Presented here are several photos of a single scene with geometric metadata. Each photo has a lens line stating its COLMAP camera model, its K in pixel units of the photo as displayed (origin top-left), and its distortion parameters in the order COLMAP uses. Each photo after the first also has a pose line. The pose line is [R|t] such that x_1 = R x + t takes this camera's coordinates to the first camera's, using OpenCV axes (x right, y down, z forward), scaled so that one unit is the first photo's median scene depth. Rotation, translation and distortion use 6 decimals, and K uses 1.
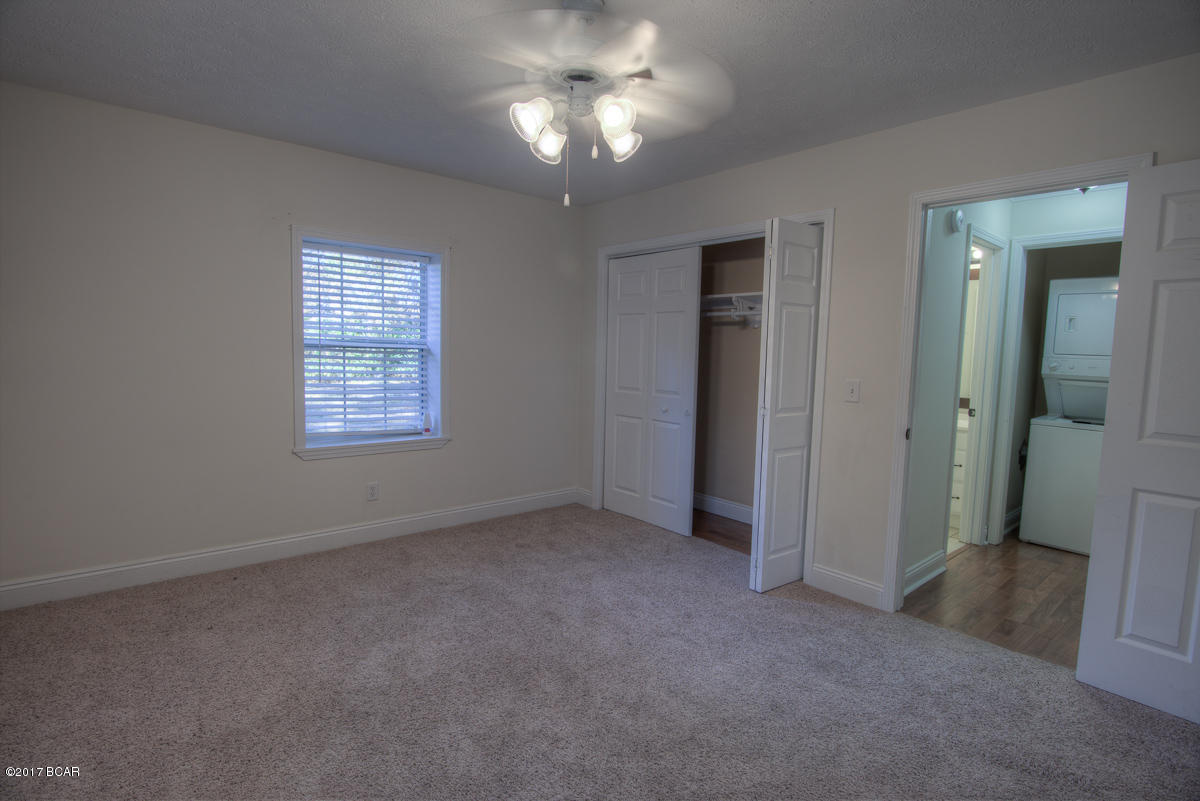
lens RADIAL K [[583.6, 0, 596.9], [0, 583.6, 398.9], [0, 0, 1]] dist [-0.024041, 0.000368]
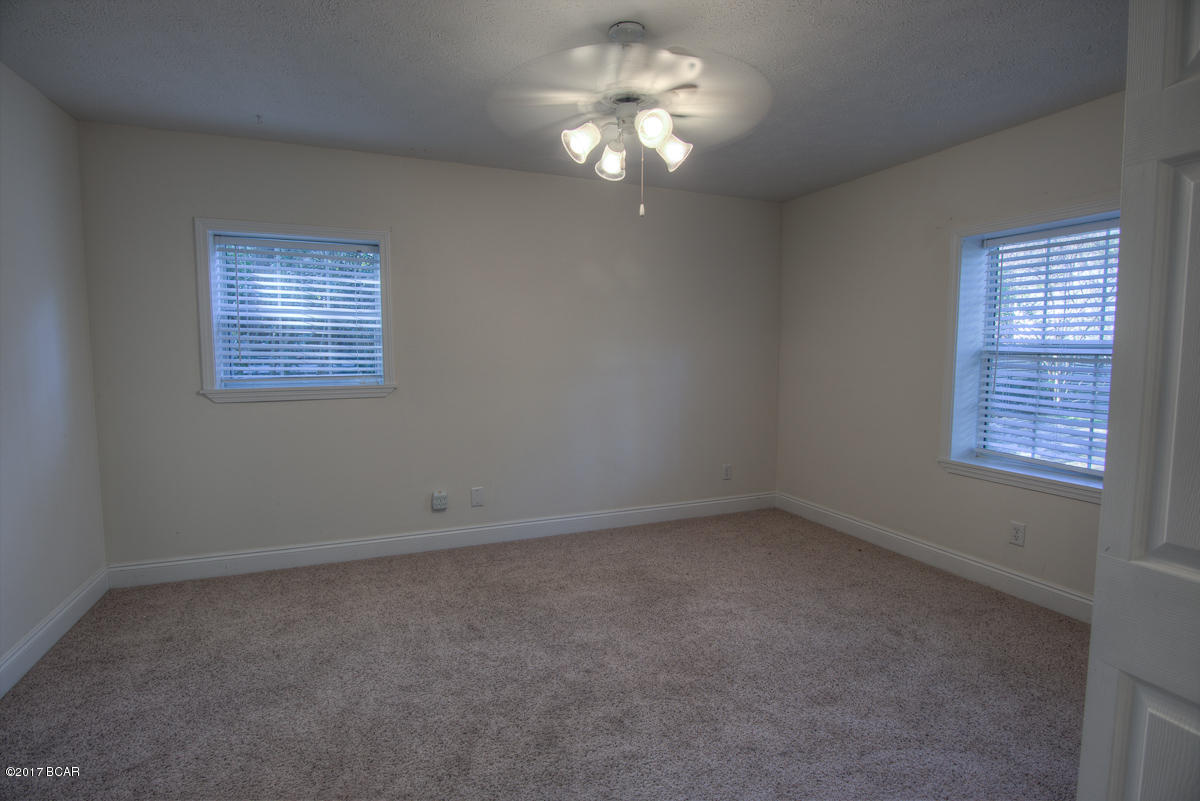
lens RADIAL K [[583.6, 0, 596.9], [0, 583.6, 398.9], [0, 0, 1]] dist [-0.024041, 0.000368]
pose [[-0.295718, 0.059379, -0.953428, 0.668008], [-0.091444, 0.991723, 0.090127, -0.054825], [0.950889, 0.113837, -0.287840, 0.829163]]
